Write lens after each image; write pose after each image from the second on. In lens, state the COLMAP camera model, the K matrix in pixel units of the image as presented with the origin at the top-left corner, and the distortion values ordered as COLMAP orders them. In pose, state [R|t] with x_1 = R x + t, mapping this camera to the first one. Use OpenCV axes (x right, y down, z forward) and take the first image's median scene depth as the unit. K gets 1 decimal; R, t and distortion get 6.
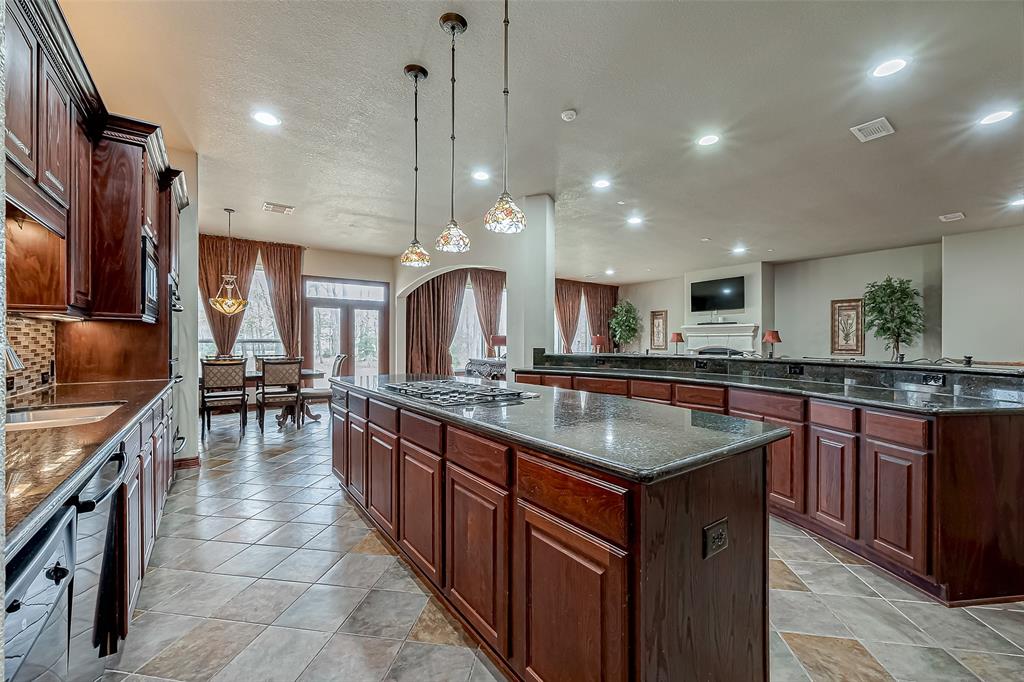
lens RADIAL K [[405.9, 0, 507.8], [0, 405.9, 346.0], [0, 0, 1]] dist [-0.000582, 0.000002]
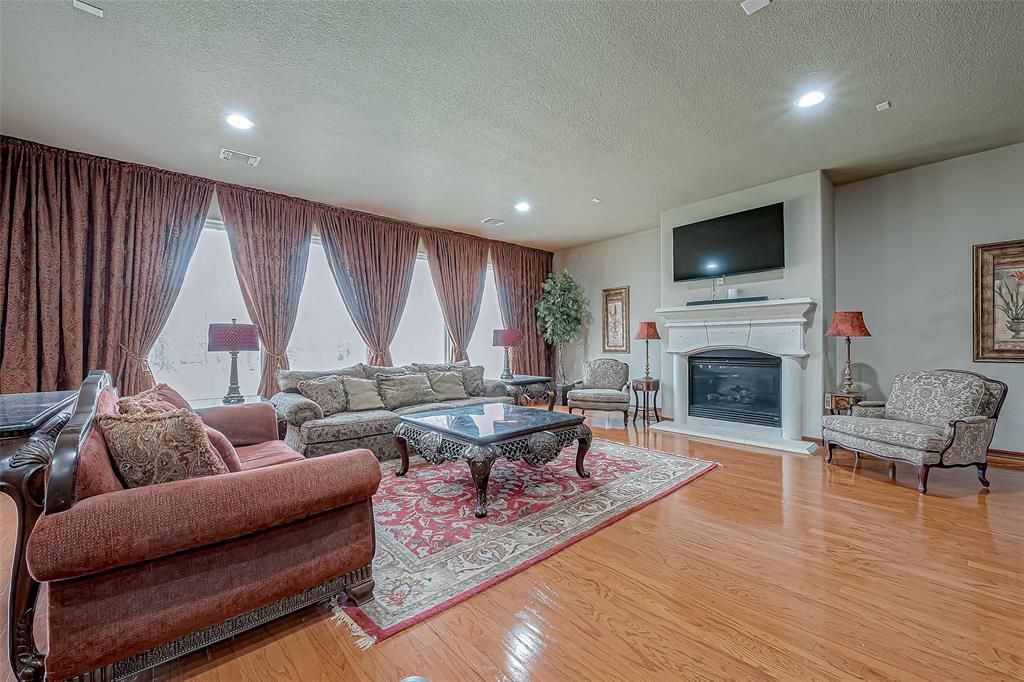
lens RADIAL K [[405.9, 0, 507.5], [0, 405.9, 344.4], [0, 0, 1]] dist [-0.000582, 0.000002]
pose [[0.996093, -0.008672, 0.087882, 0.162489], [0.009339, 0.999931, -0.007180, -0.000174], [-0.087813, 0.007973, 0.996105, 0.424072]]
